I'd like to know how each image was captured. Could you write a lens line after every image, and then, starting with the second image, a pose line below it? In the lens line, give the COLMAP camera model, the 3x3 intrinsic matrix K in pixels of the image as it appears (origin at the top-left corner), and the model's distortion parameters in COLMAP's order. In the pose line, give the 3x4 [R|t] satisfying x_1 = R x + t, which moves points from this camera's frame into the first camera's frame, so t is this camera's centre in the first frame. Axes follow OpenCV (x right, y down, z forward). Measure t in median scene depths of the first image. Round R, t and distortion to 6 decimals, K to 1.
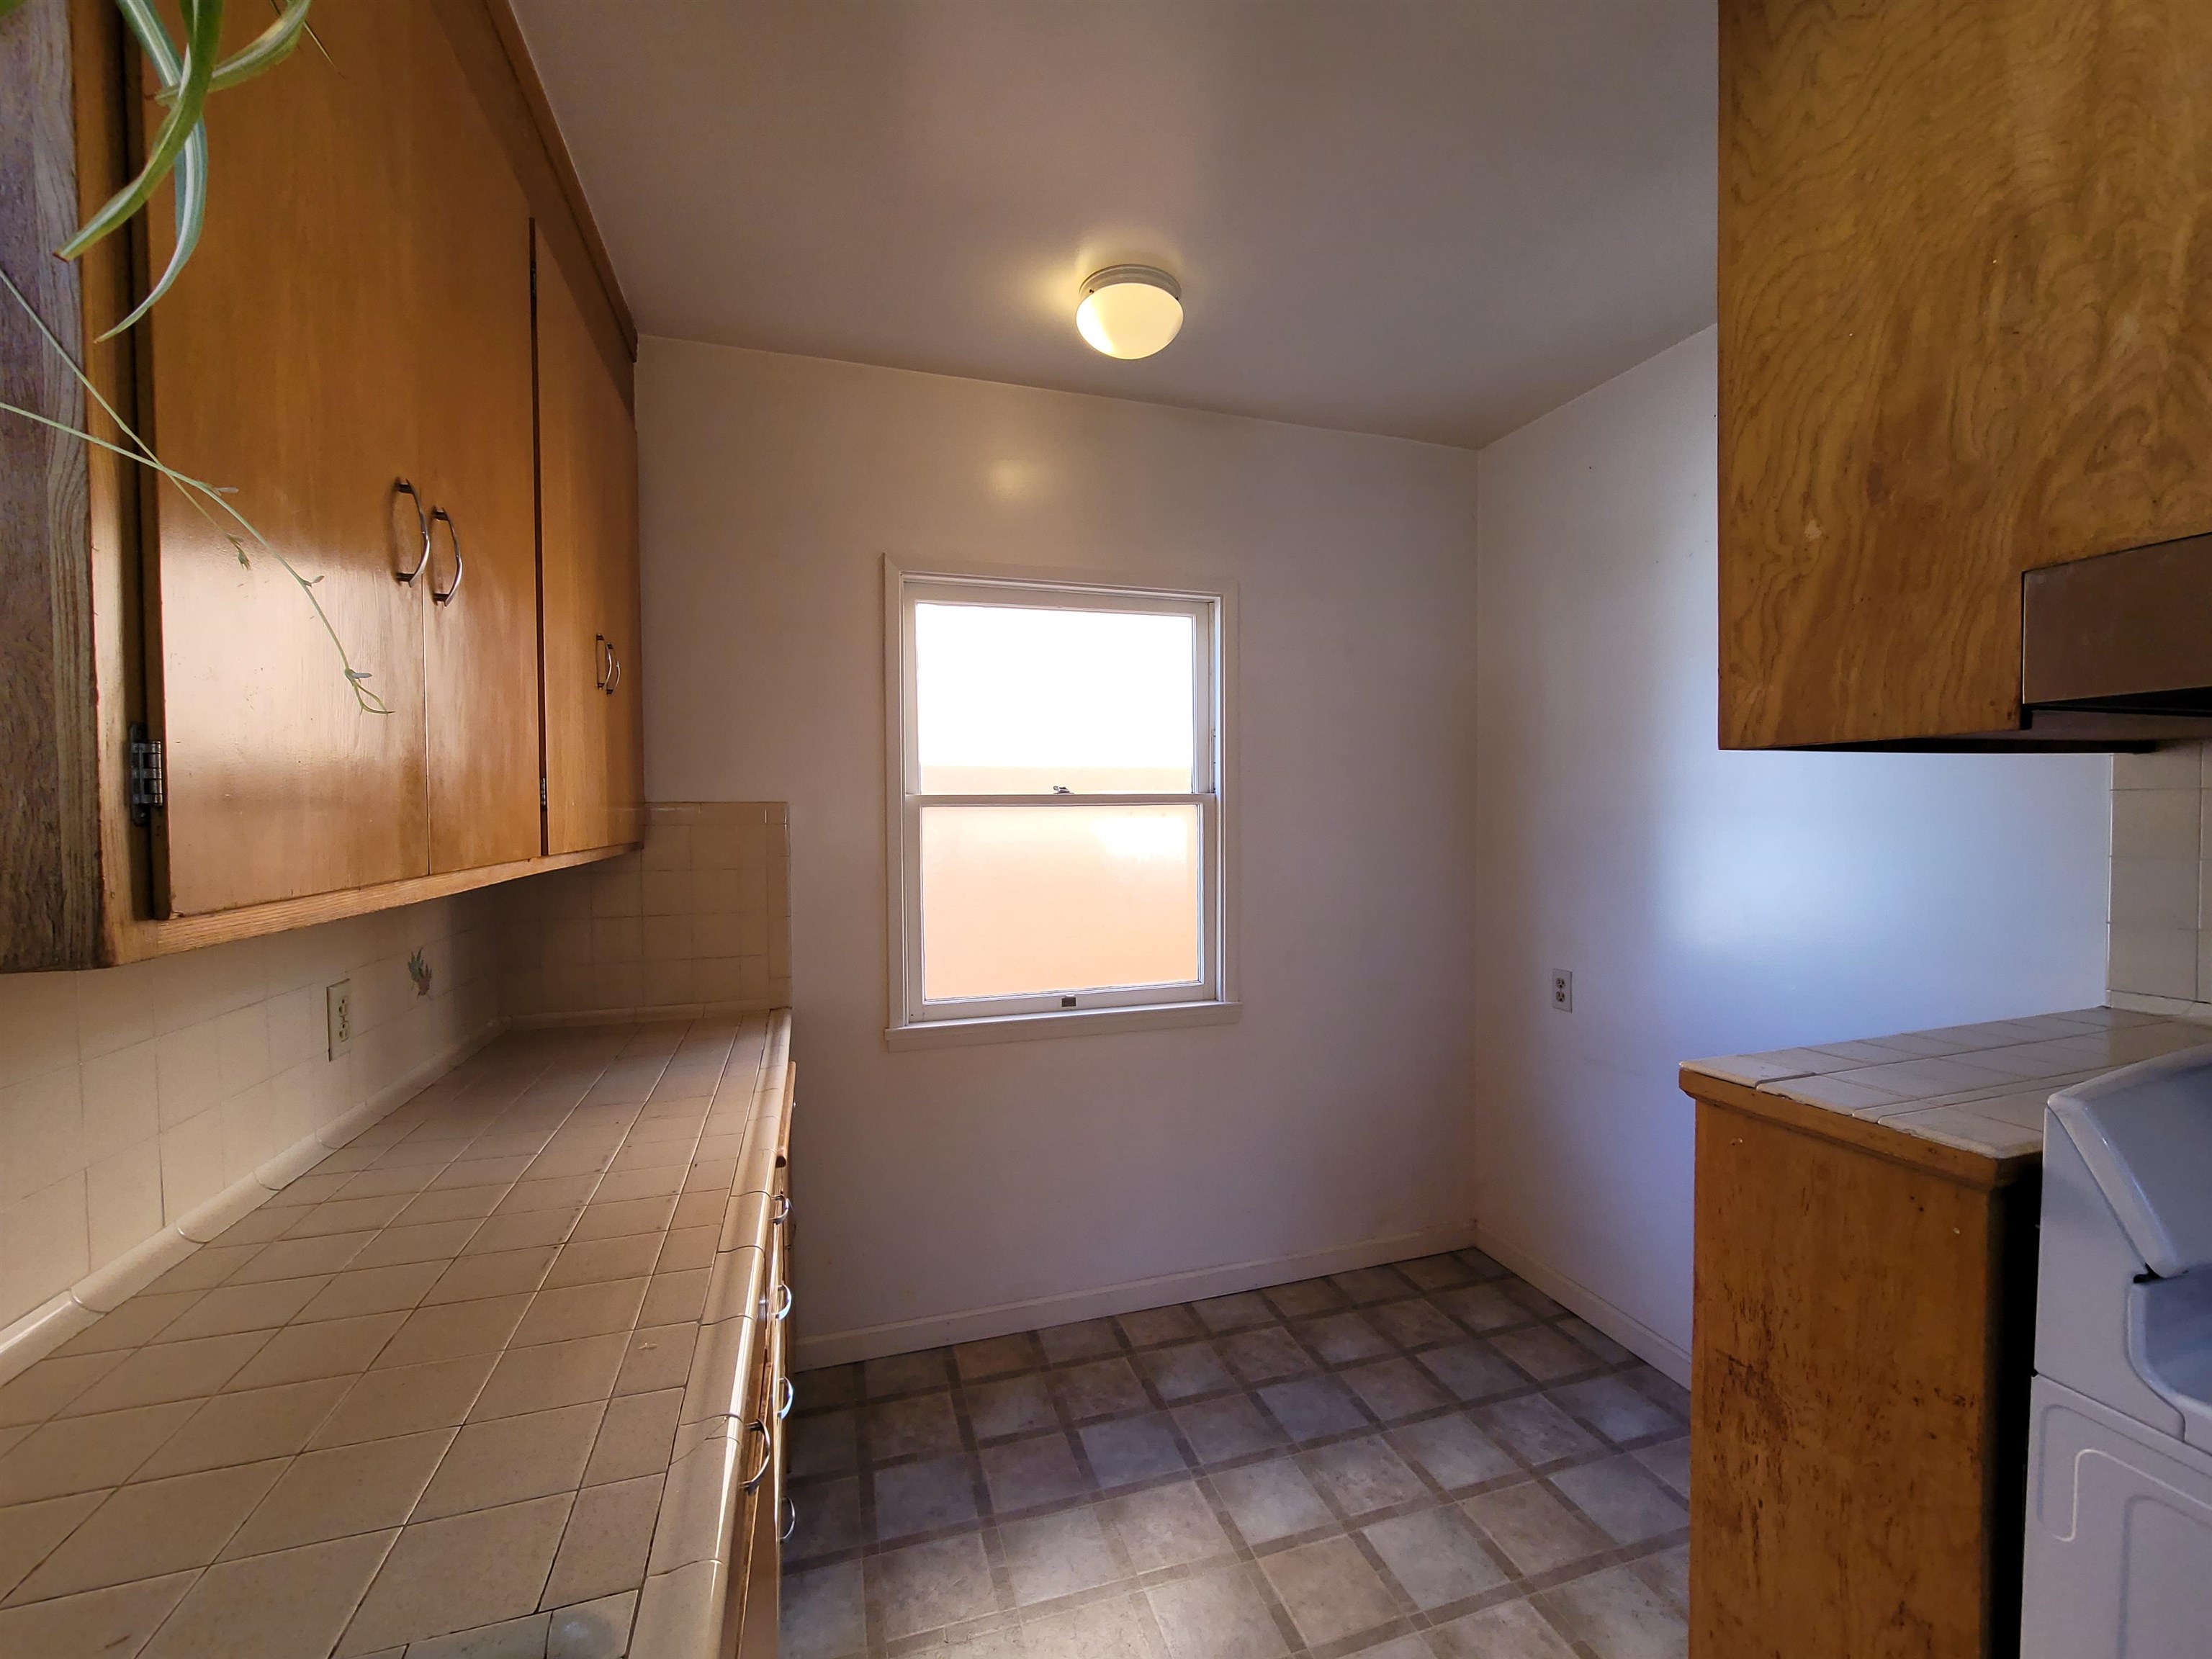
lens RADIAL K [[910.5, 0, 1109.0], [0, 910.5, 833.3], [0, 0, 1]] dist [-0.011374, 0.004223]
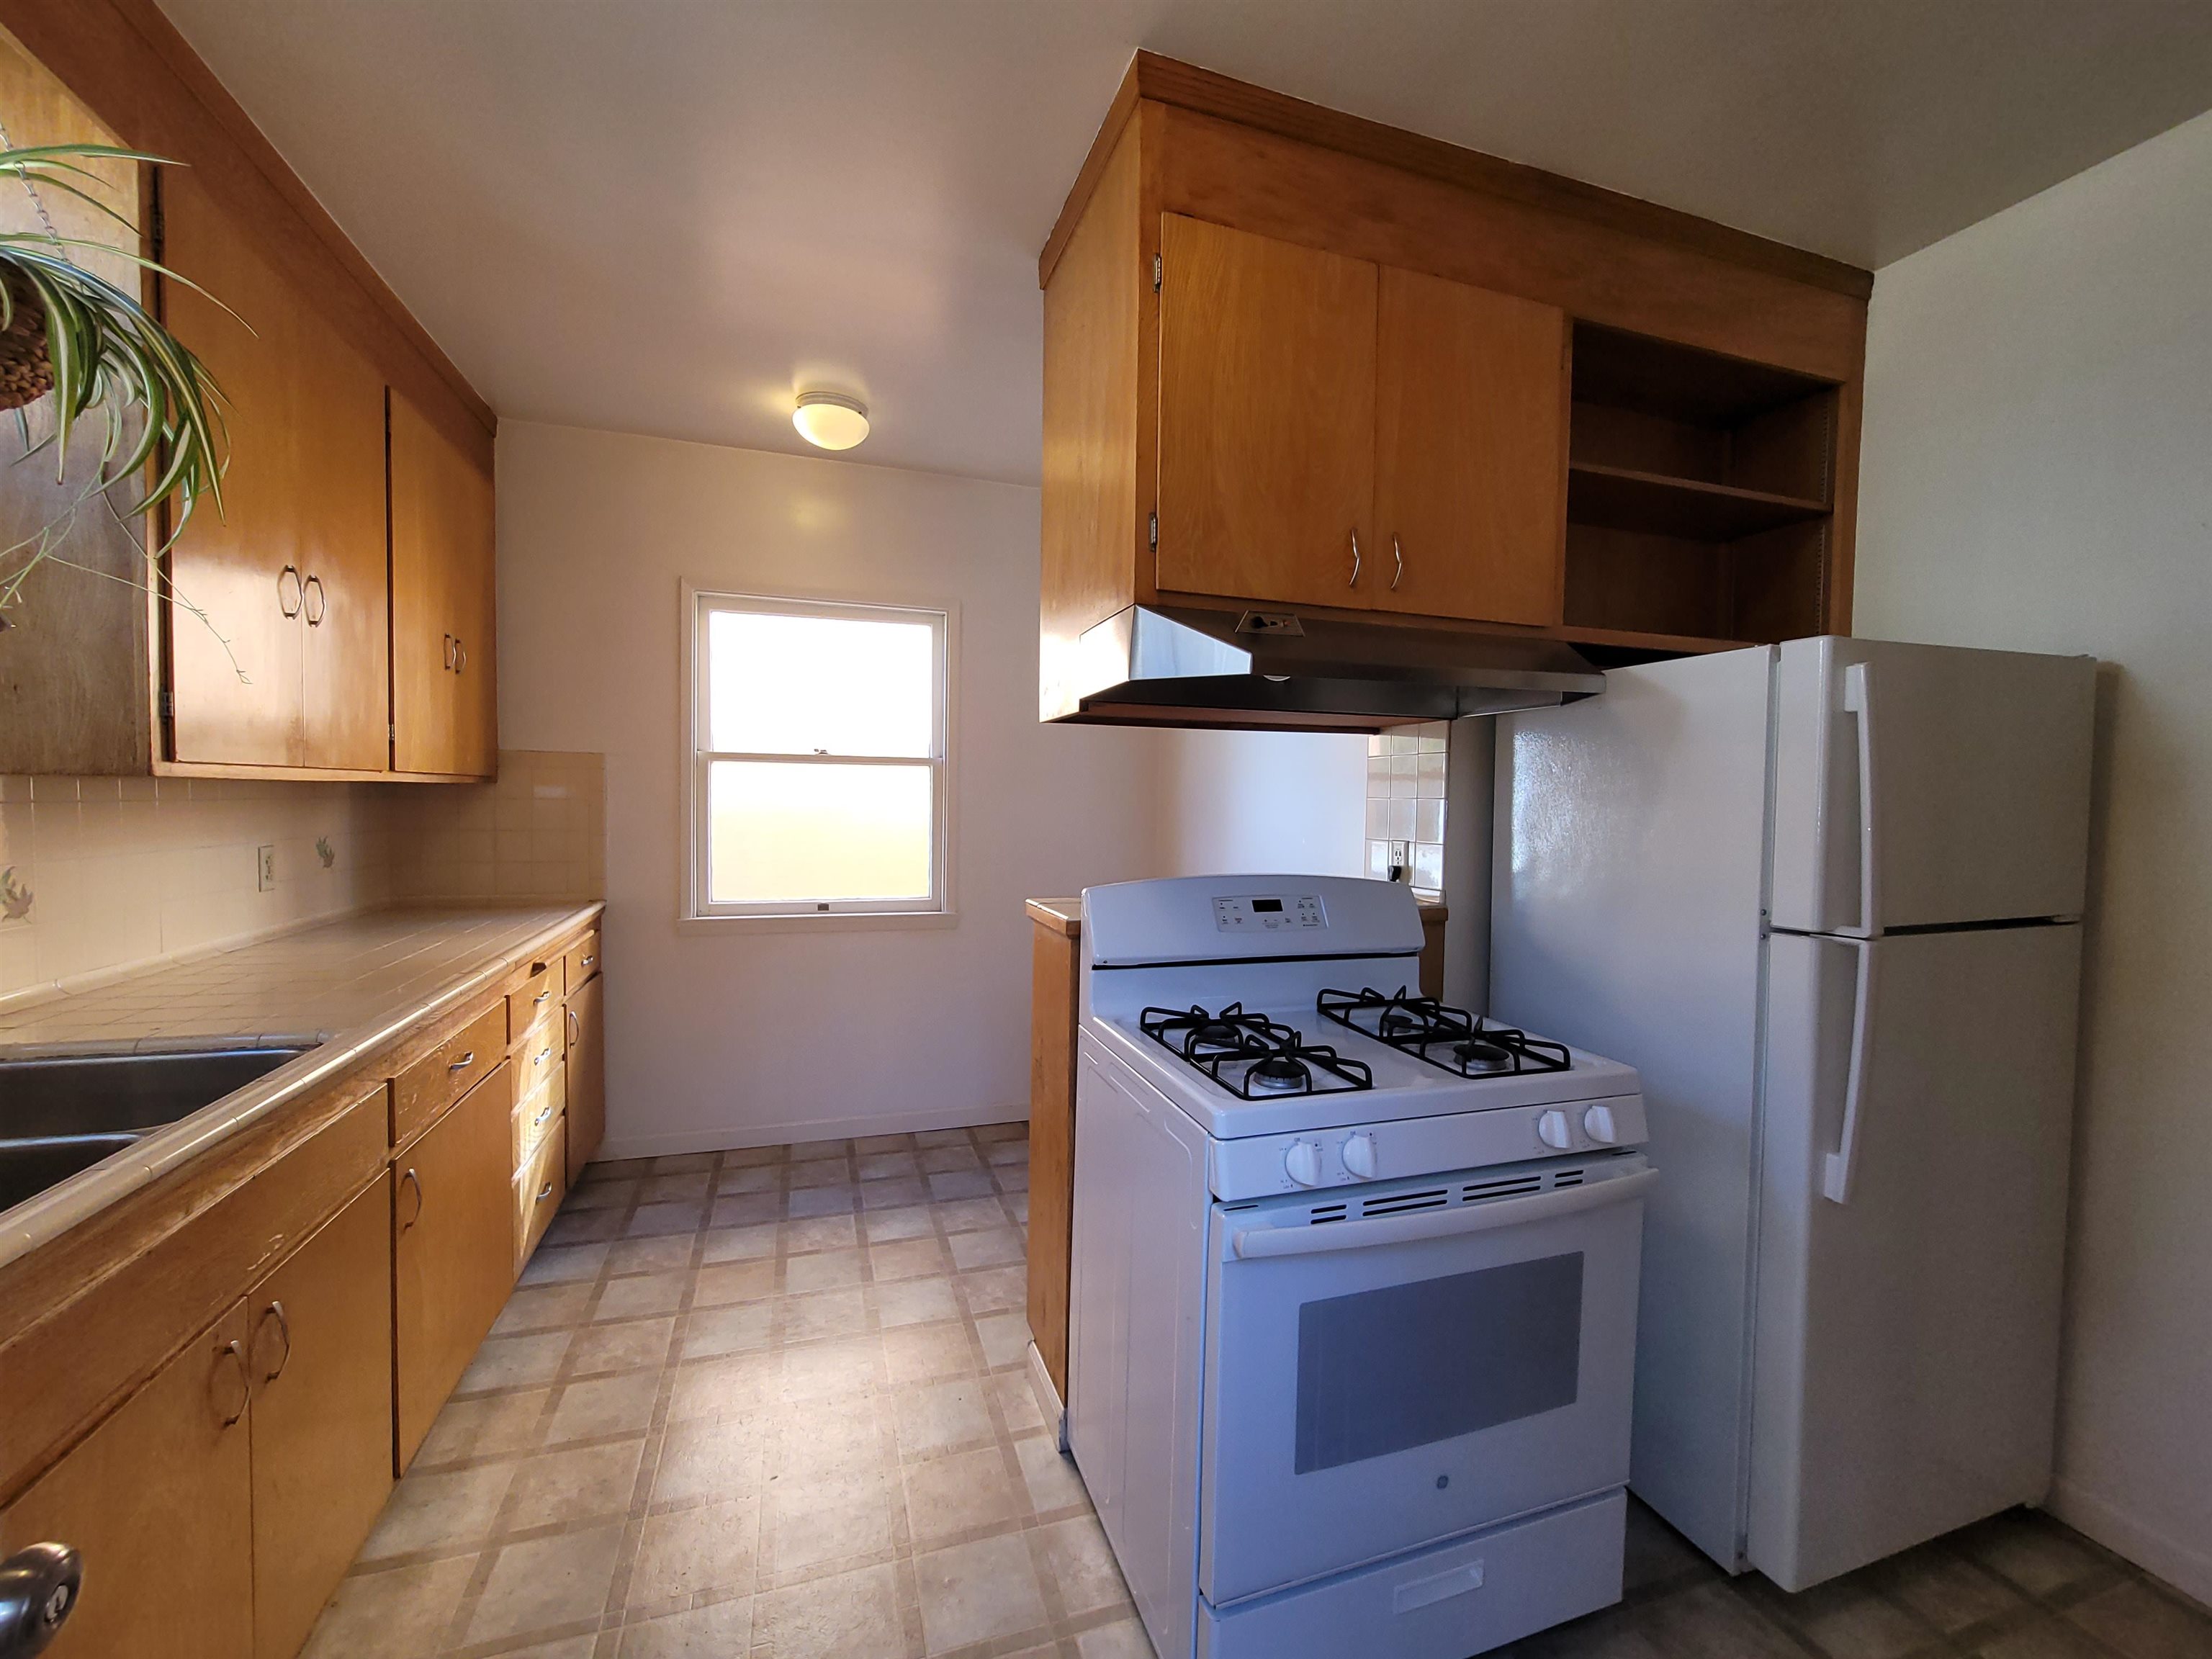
lens RADIAL K [[910.5, 0, 1109.0], [0, 910.5, 833.3], [0, 0, 1]] dist [-0.011374, 0.004223]
pose [[0.999546, 0.025150, 0.016614, 0.457355], [-0.025390, 0.999574, 0.014404, 0.056296], [-0.016245, -0.014819, 0.999758, -0.468519]]
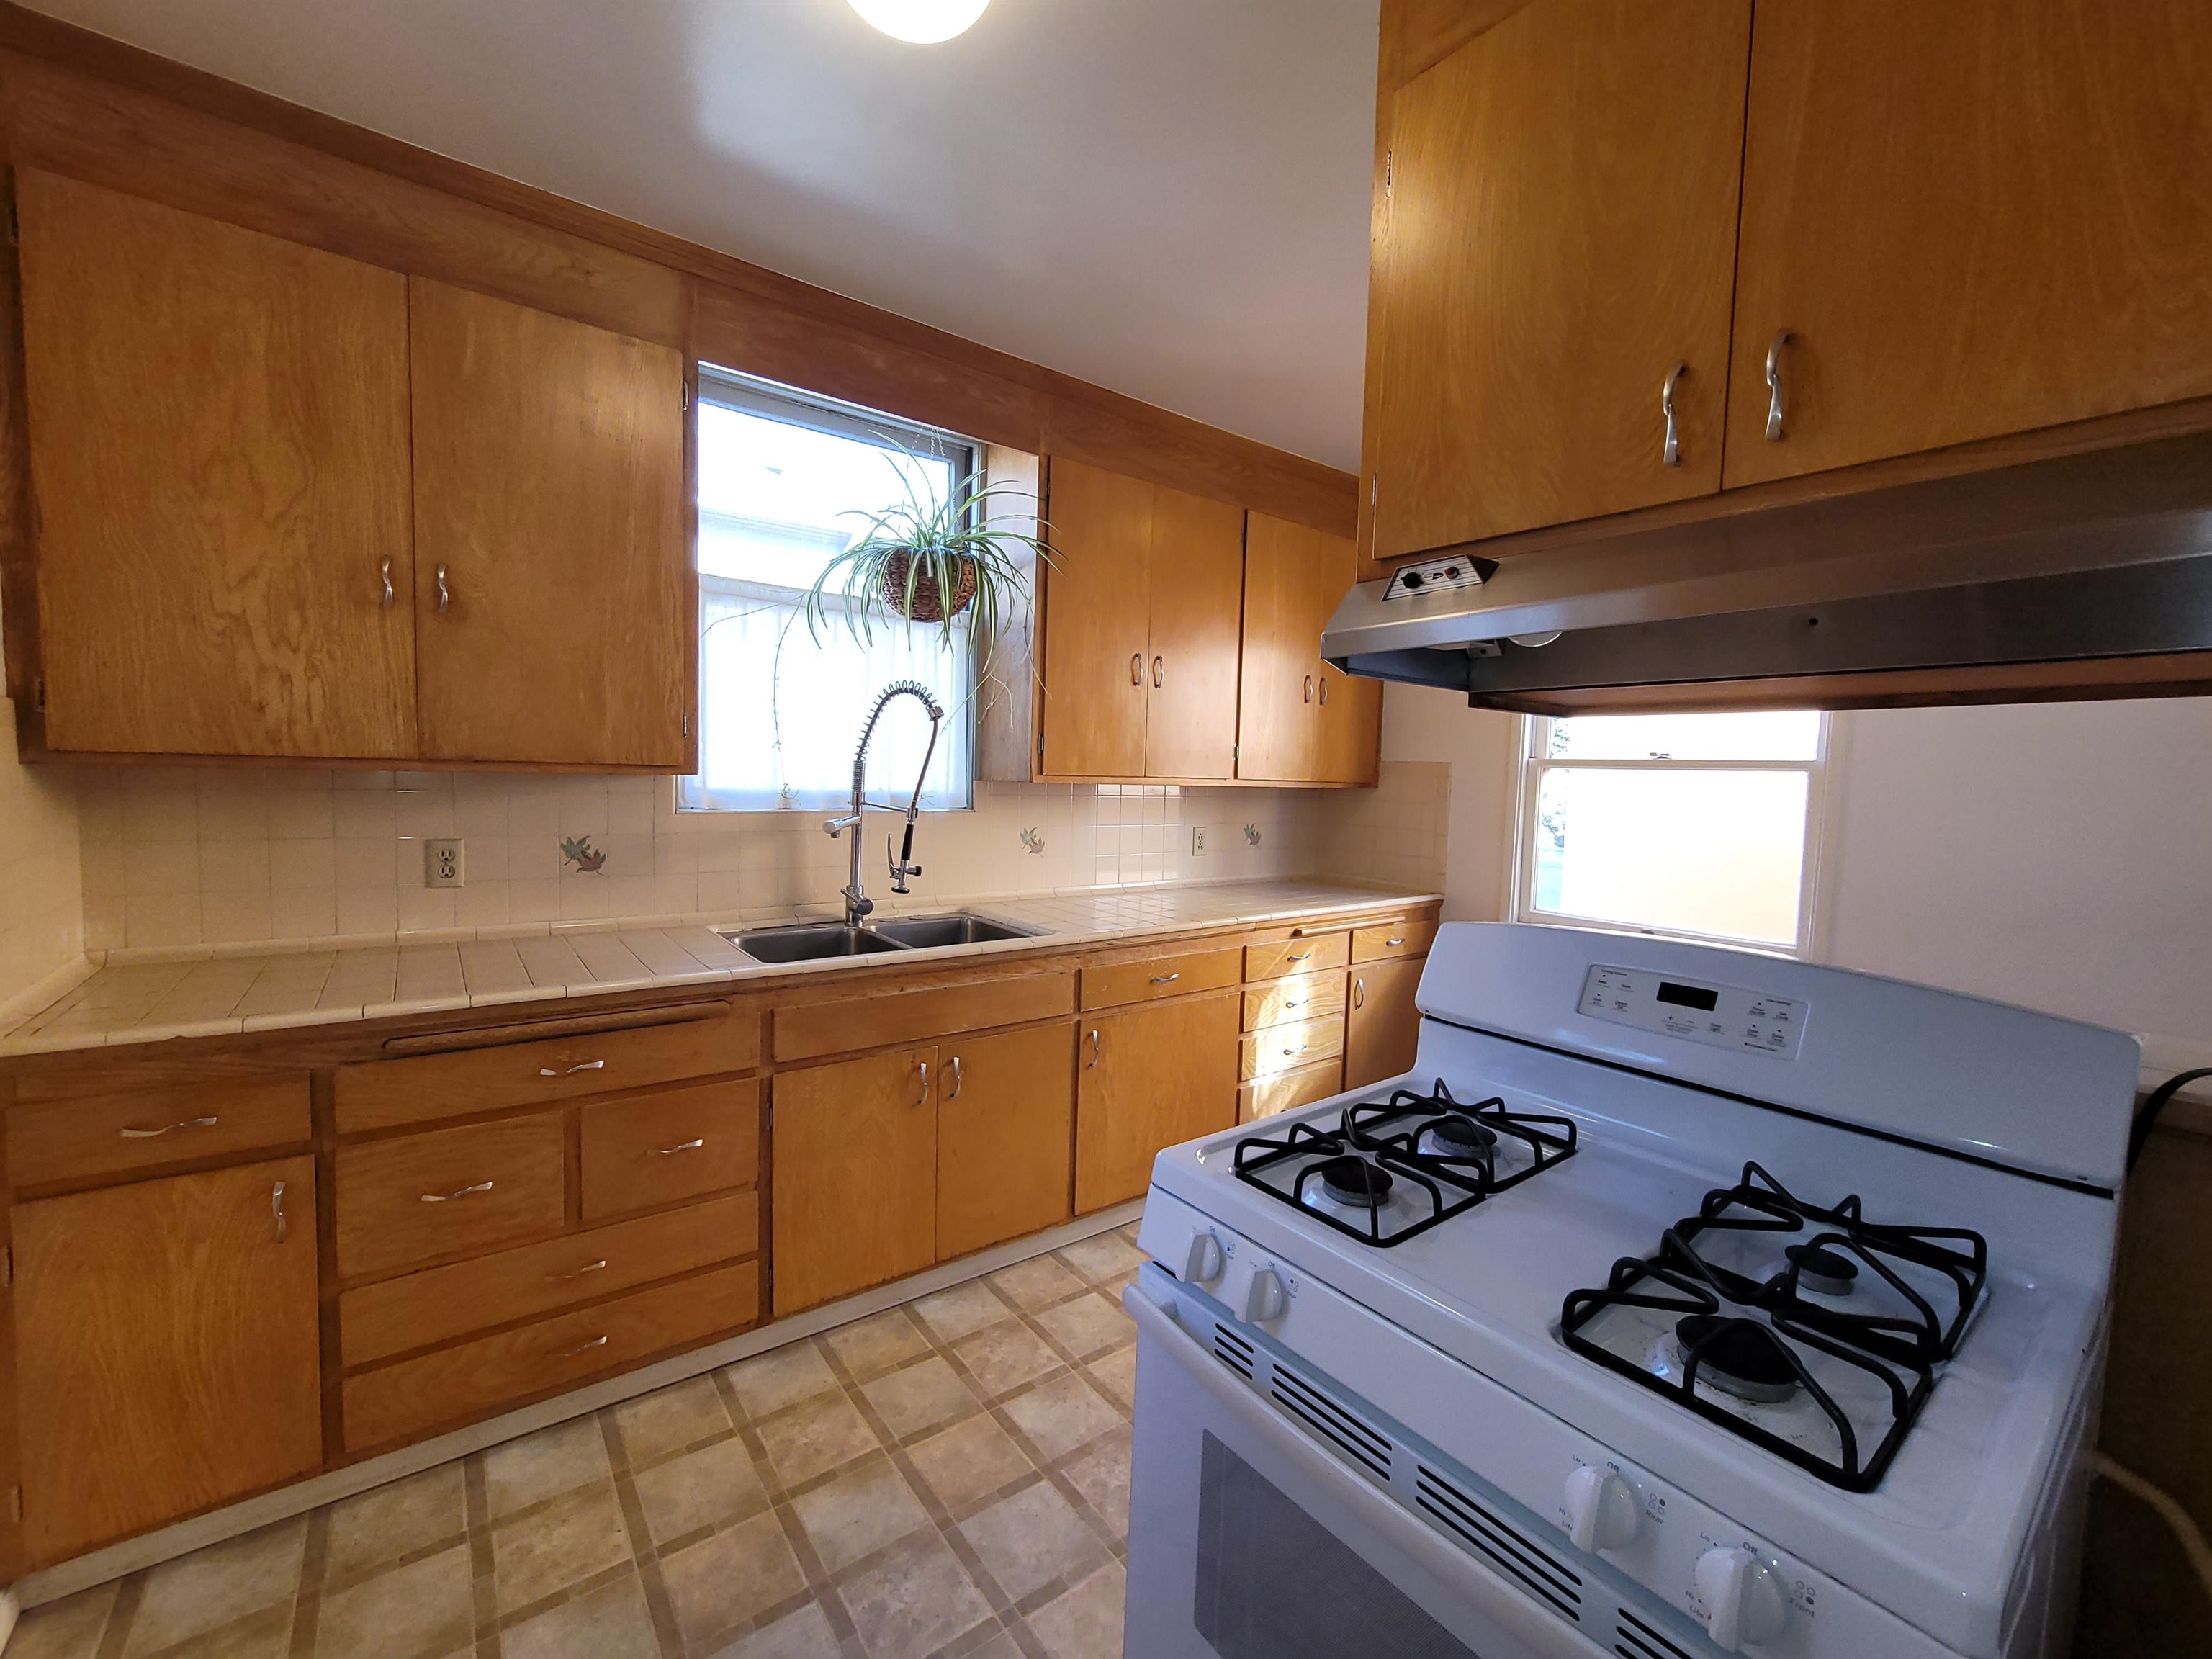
lens RADIAL K [[910.5, 0, 1109.0], [0, 910.5, 833.3], [0, 0, 1]] dist [-0.011374, 0.004223]
pose [[0.339525, 0.081227, -0.937083, 1.045206], [-0.055164, 0.996269, 0.066370, 0.018084], [0.938978, 0.029159, 0.342739, -0.088023]]
